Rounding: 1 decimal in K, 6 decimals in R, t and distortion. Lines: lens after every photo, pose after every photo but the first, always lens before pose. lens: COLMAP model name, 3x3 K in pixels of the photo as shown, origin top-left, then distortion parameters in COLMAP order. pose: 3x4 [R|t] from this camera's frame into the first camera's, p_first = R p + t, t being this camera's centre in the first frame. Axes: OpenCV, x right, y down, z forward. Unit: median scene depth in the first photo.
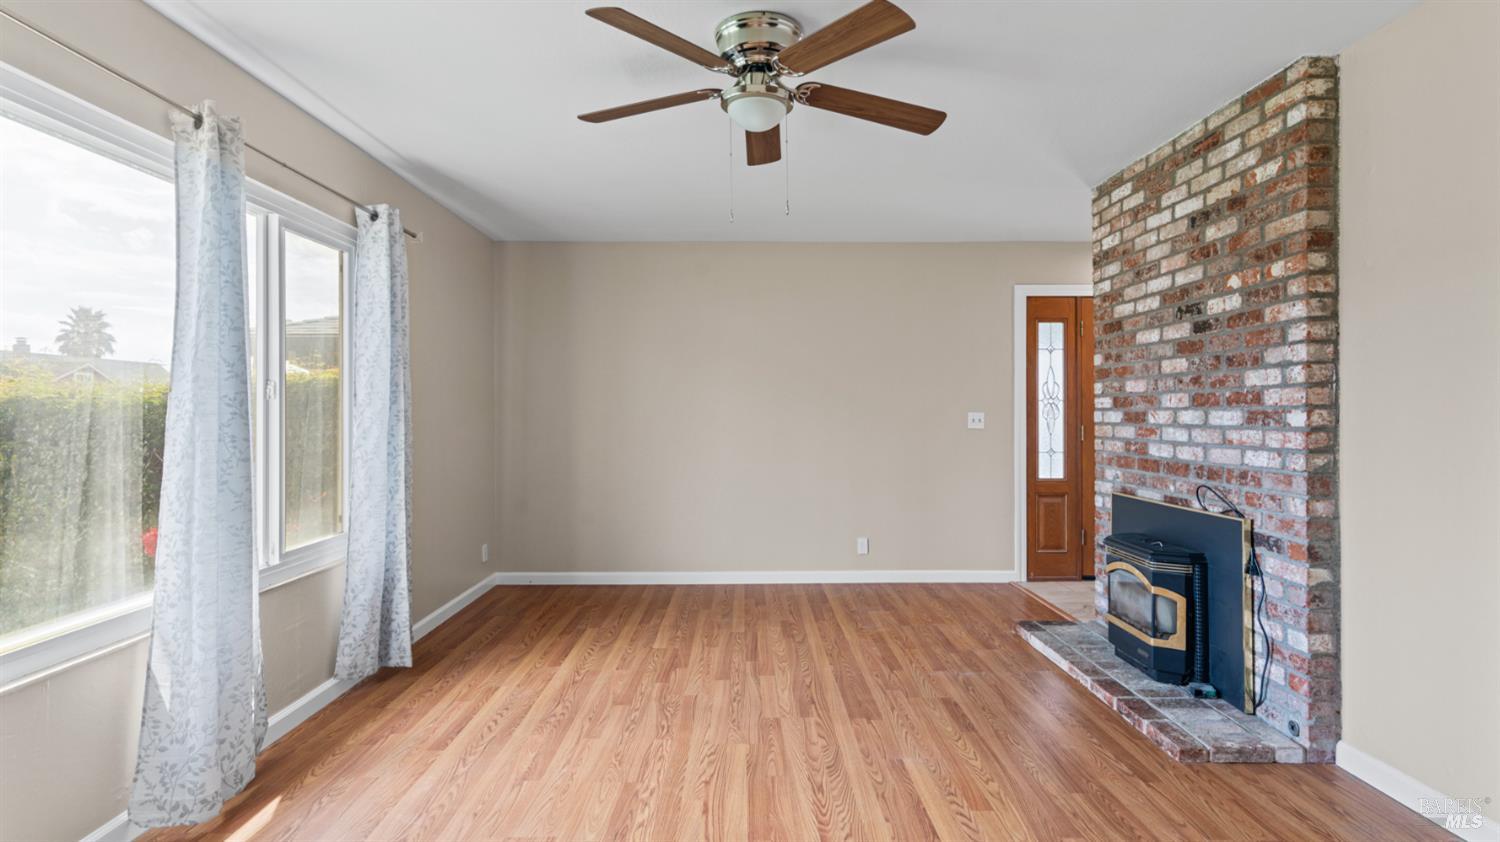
lens RADIAL K [[773.6, 0, 750.0], [0, 773.6, 421.0], [0, 0, 1]] dist [0.000309, 0.000708]
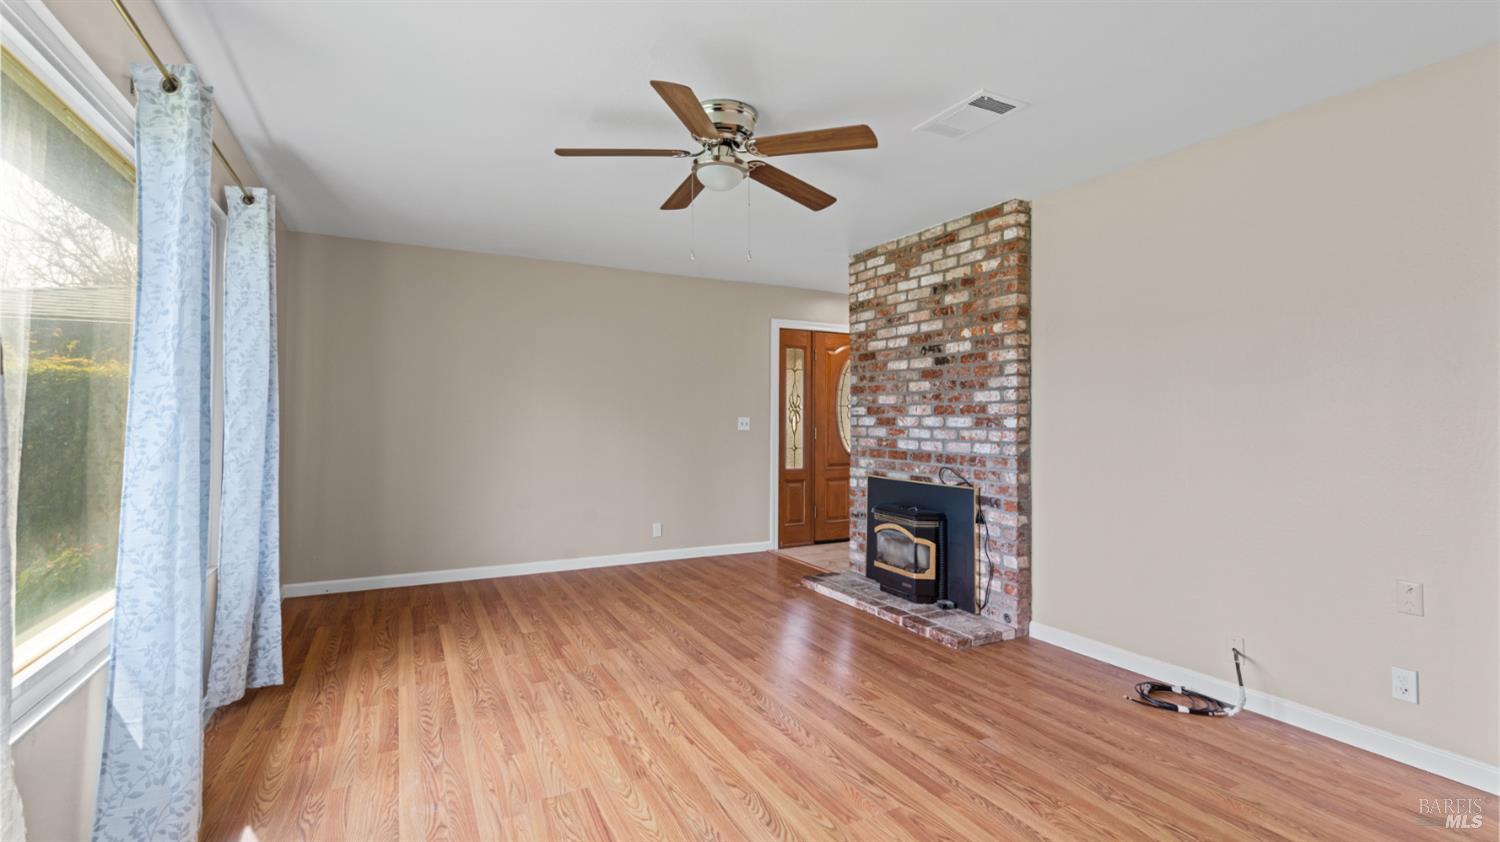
lens RADIAL K [[702.9, 0, 751.5], [0, 702.9, 414.9], [0, 0, 1]] dist [-0.014380, 0.005639]
pose [[0.880668, 0.010028, 0.473628, -0.401436], [-0.003016, 0.999874, -0.015561, 0.004600], [-0.473724, 0.012275, 0.880588, -0.018675]]
